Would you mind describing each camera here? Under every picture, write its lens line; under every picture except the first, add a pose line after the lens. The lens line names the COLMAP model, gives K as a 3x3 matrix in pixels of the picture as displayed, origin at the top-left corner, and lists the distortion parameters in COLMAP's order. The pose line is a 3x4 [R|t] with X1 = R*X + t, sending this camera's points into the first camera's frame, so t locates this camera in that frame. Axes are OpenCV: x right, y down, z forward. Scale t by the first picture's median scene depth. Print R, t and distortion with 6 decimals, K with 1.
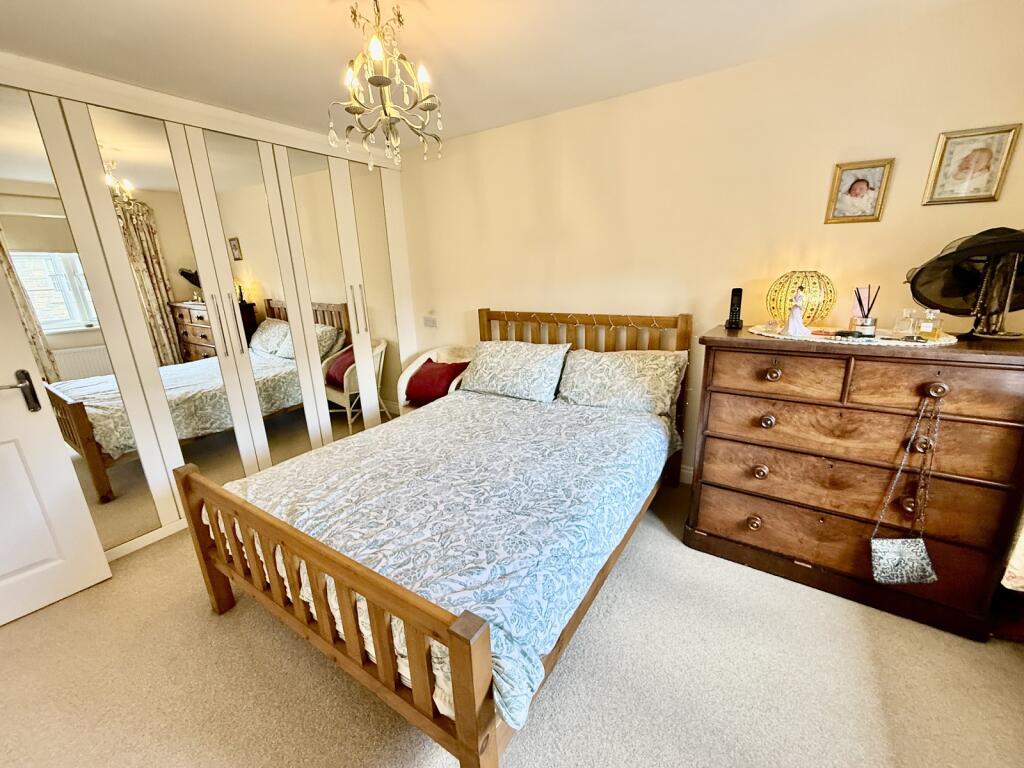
lens RADIAL K [[409.7, 0, 512.7], [0, 409.7, 387.0], [0, 0, 1]] dist [-0.001829, 0.000442]
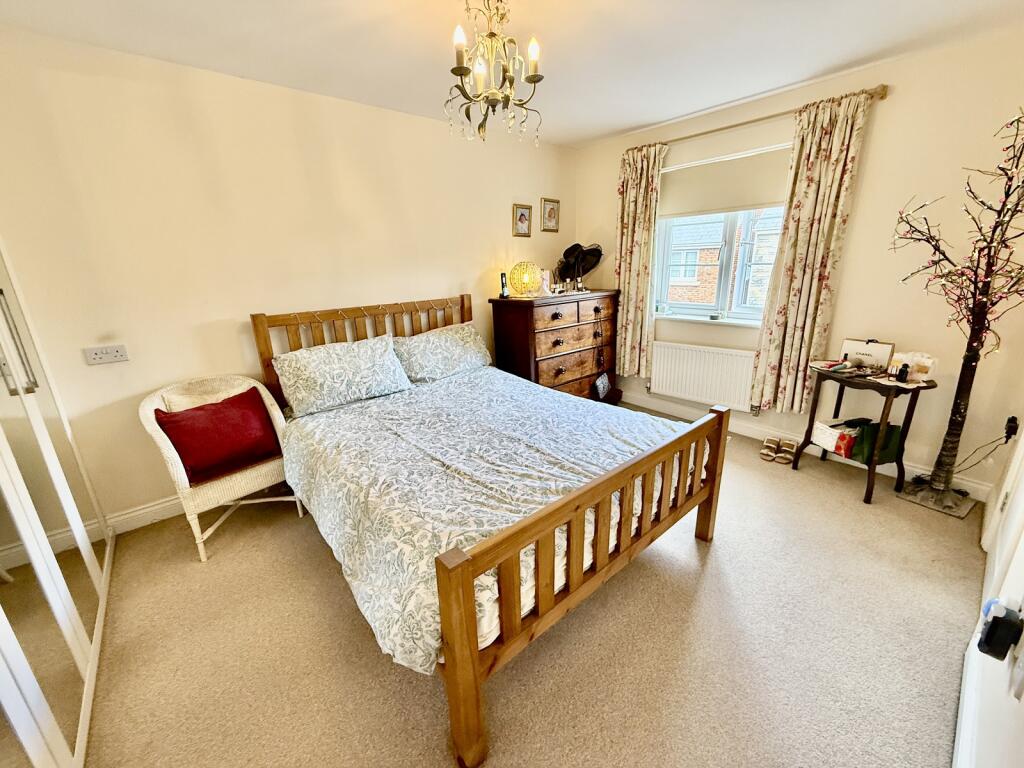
lens RADIAL K [[409.7, 0, 512.5], [0, 409.7, 384.9], [0, 0, 1]] dist [-0.001829, 0.000442]
pose [[0.276248, -0.254403, 0.926804, -0.823936], [0.289473, 0.941574, 0.172175, -0.077187], [-0.916457, 0.220722, 0.333750, 0.433292]]
